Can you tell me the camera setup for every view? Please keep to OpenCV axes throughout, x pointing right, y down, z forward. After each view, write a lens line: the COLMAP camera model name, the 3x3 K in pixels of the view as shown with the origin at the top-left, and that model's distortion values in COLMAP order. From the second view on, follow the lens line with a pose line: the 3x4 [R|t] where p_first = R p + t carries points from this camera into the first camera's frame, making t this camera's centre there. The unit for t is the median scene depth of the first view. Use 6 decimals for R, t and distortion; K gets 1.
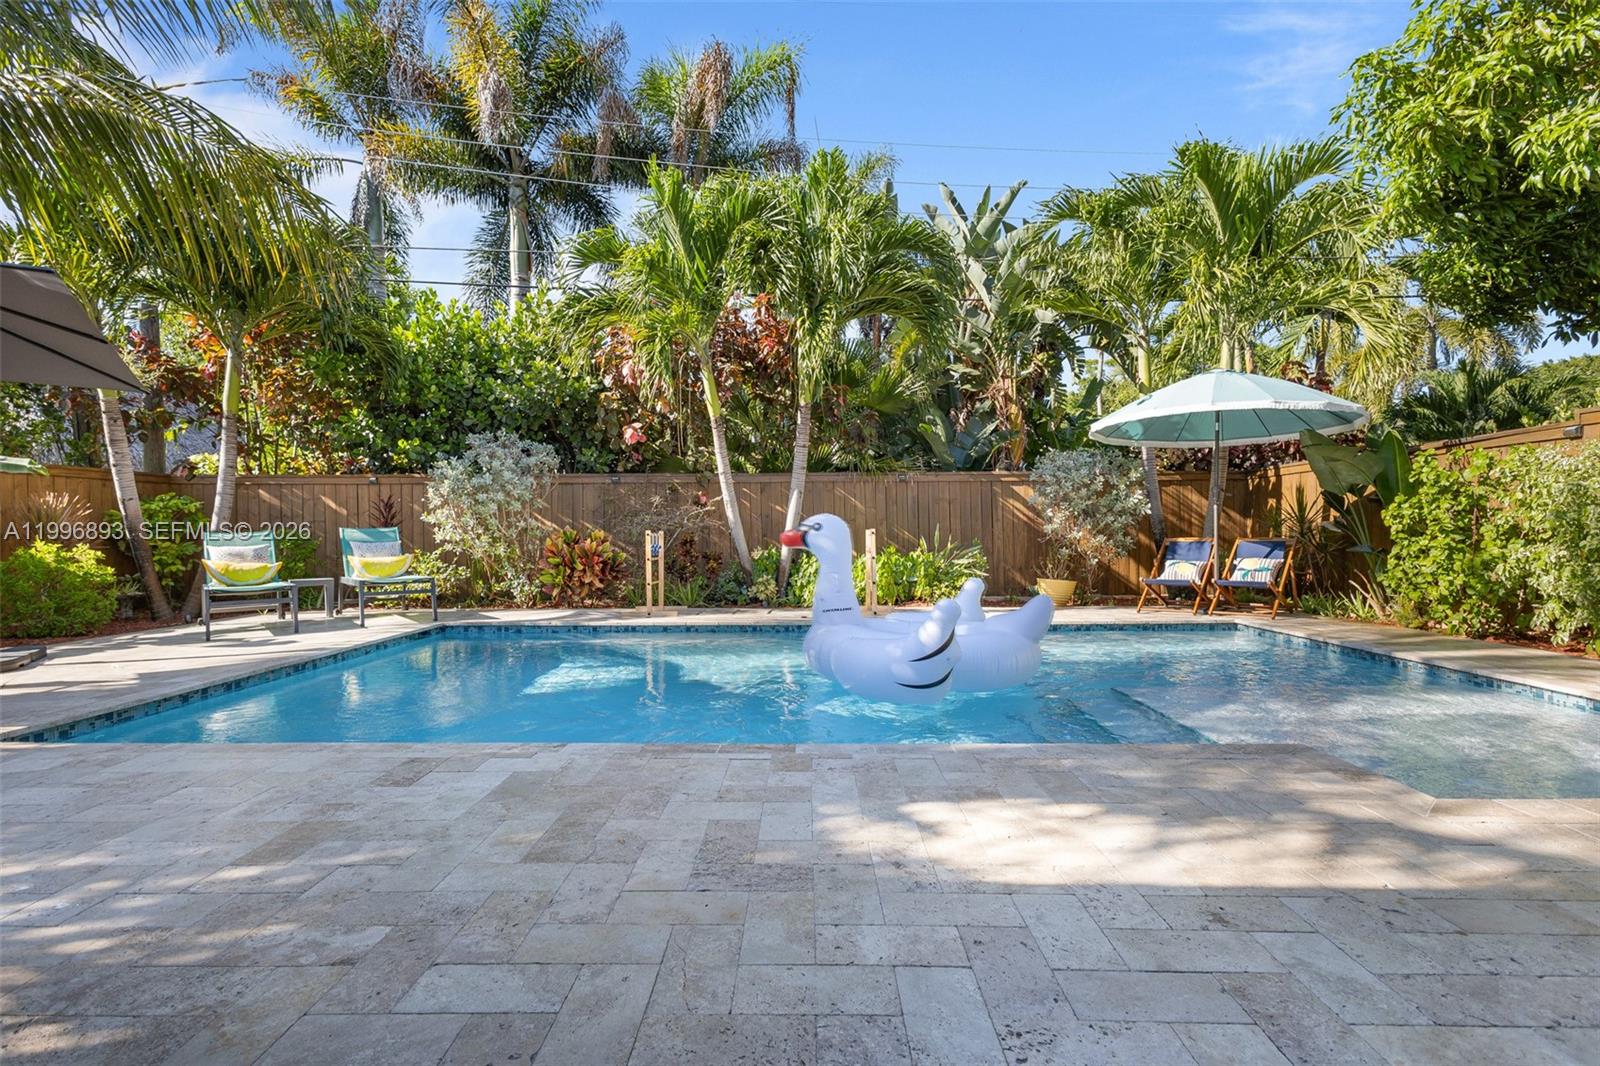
lens RADIAL K [[750.2, 0, 775.7], [0, 750.2, 539.0], [0, 0, 1]] dist [0.001123, -0.000121]
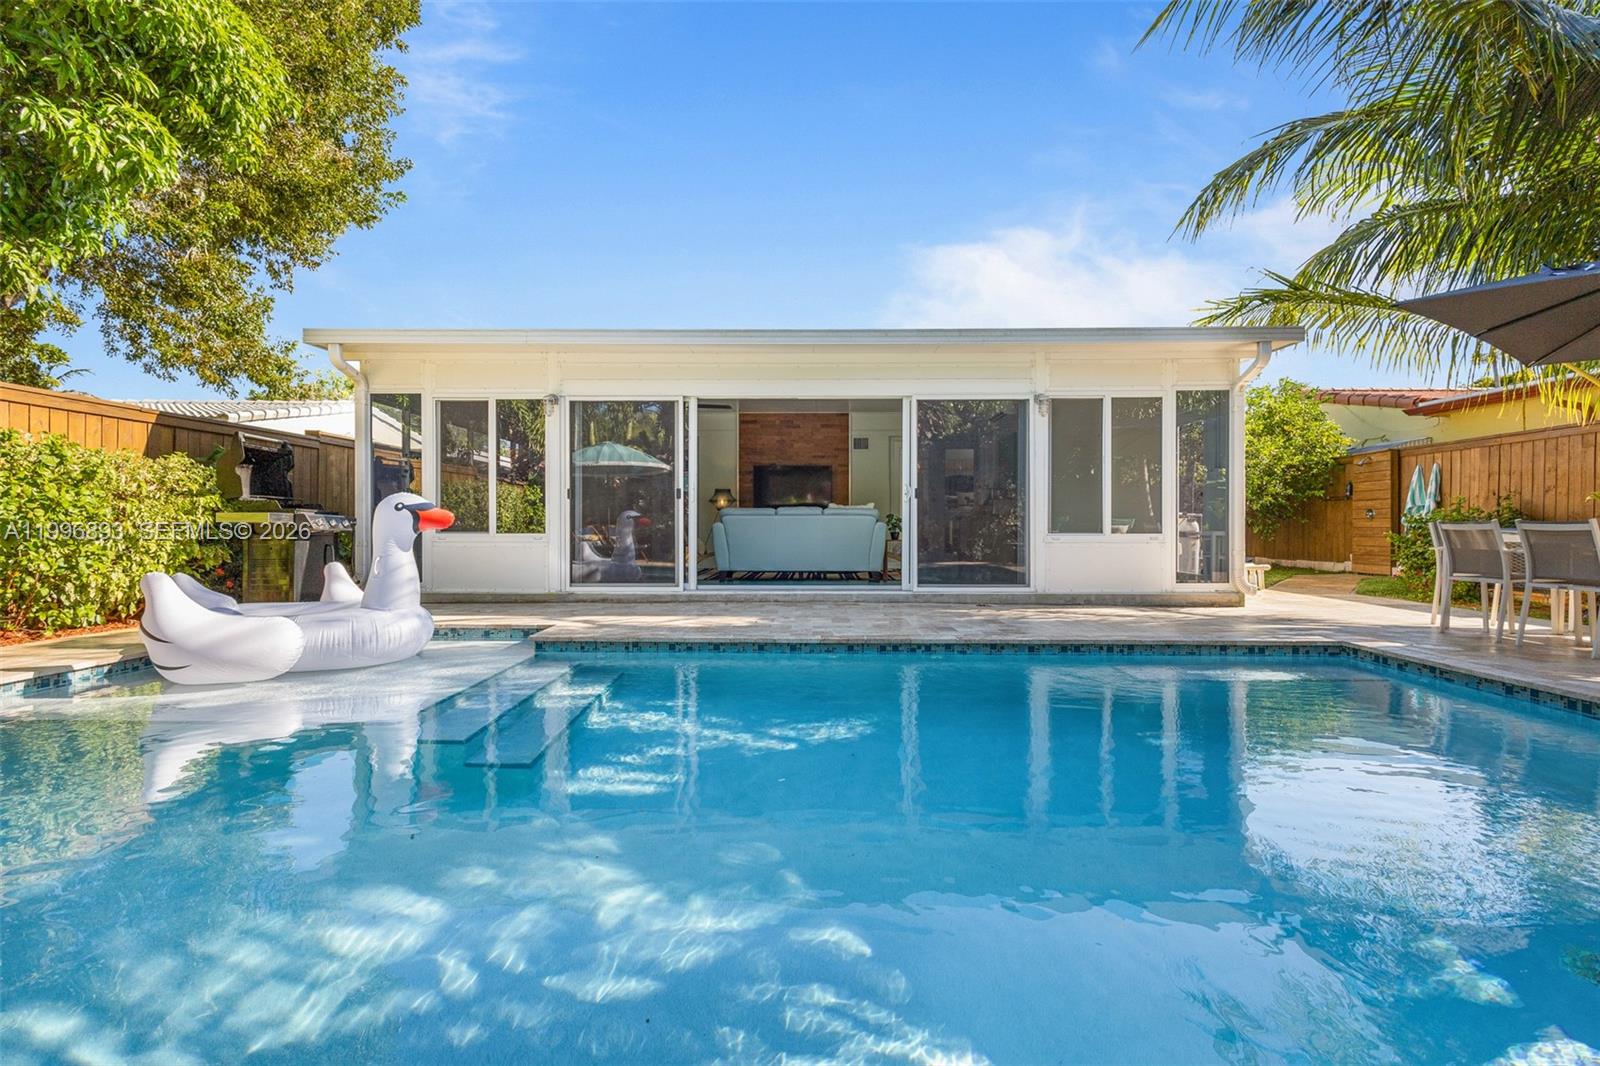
lens RADIAL K [[748.7, 0, 800.0], [0, 748.7, 533.0], [0, 0, 1]] dist [0.001719, 0.000036]
pose [[-0.999856, 0.006820, -0.015546, 0.040293], [0.006587, 0.999866, 0.015010, 0.004045], [0.015647, 0.014906, -0.999766, 1.086295]]
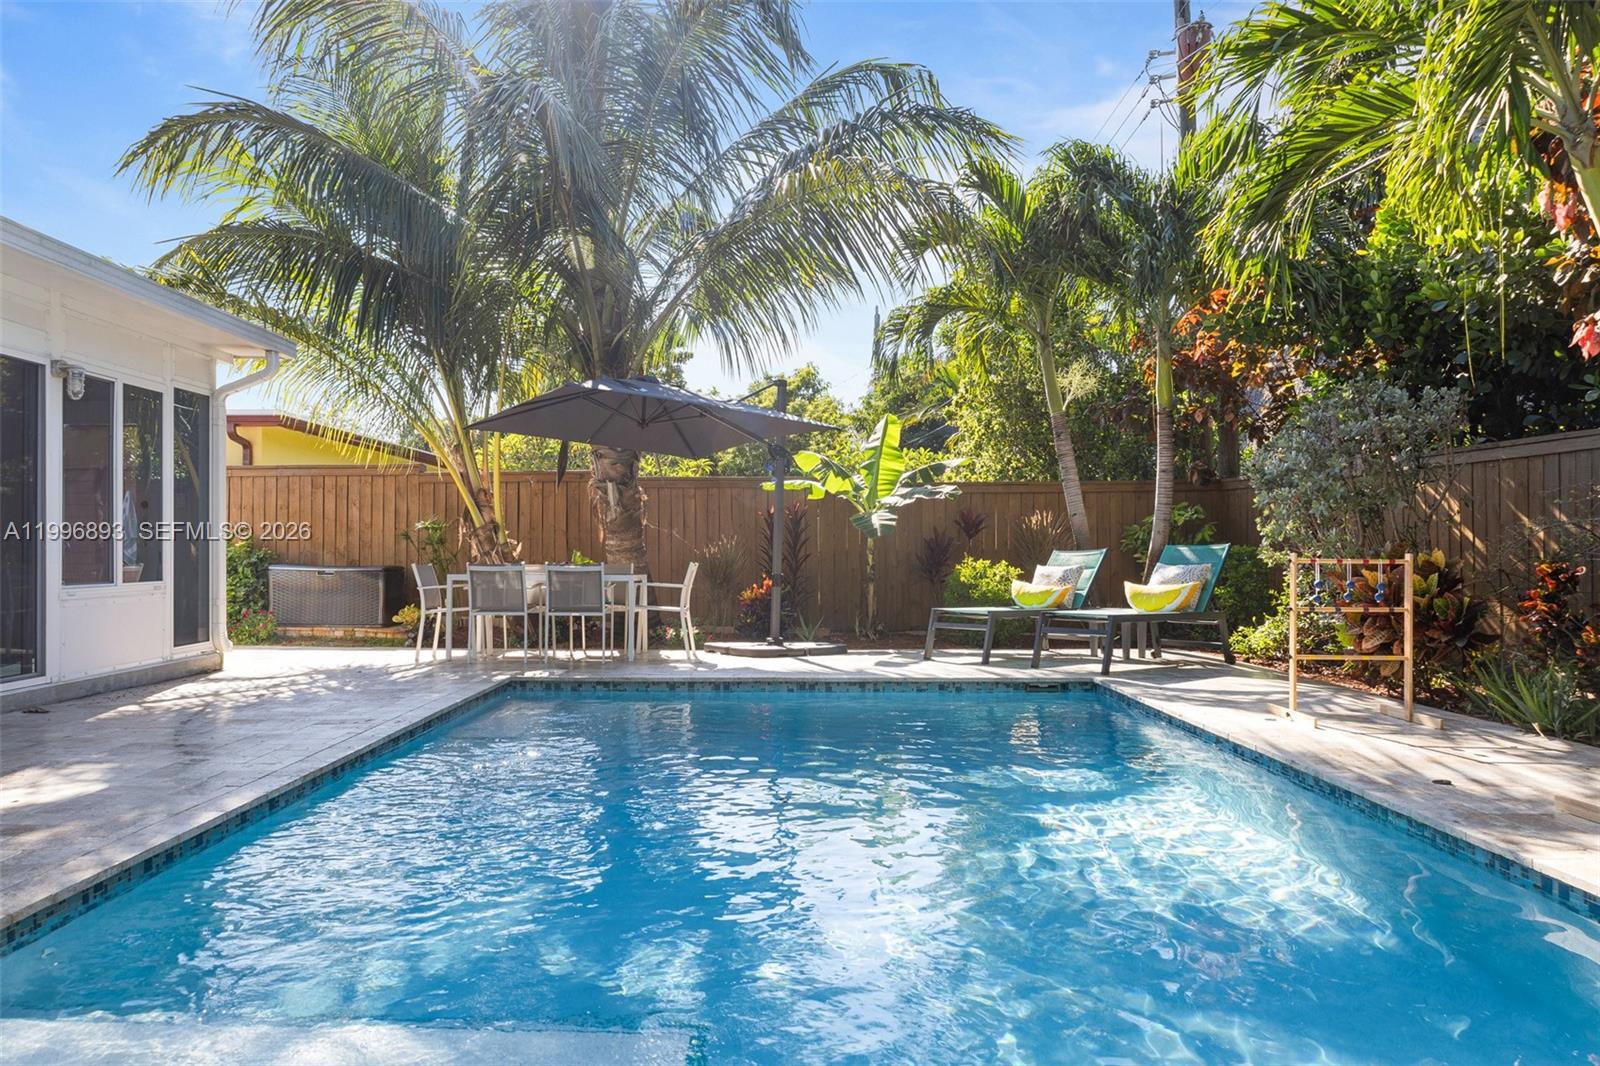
lens RADIAL K [[1086.8, 0, 727.9], [0, 1086.8, 541.9], [0, 0, 1]] dist [-0.001482, 0.002165]
pose [[-0.006127, -0.000305, -0.999981, 0.600497], [-0.004752, 0.999989, -0.000276, -0.017366], [0.999970, 0.004750, -0.006129, 0.639406]]
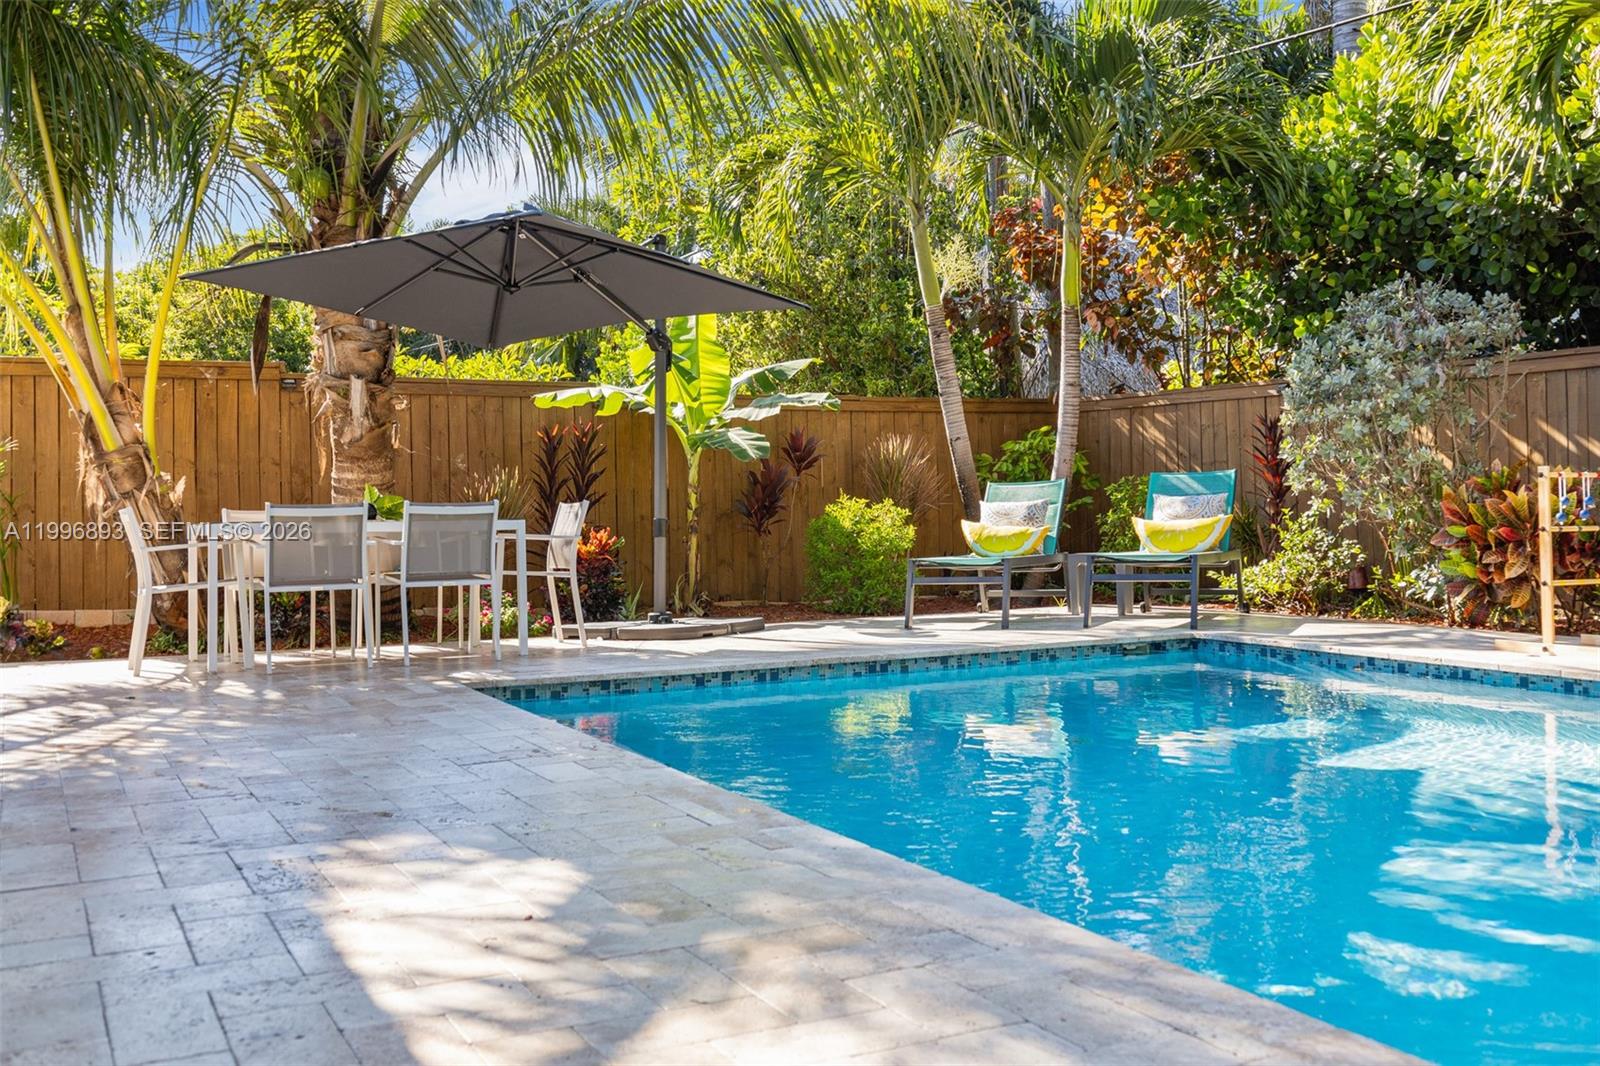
lens RADIAL K [[1541.3, 0, 827.9], [0, 1541.3, 482.2], [0, 0, 1]] dist [-0.008831, -0.002817]
pose [[0.488877, -0.011399, -0.872278, 0.452970], [0.005475, 0.999935, -0.009999, 0.005451], [0.872335, 0.000113, 0.488908, 0.165633]]
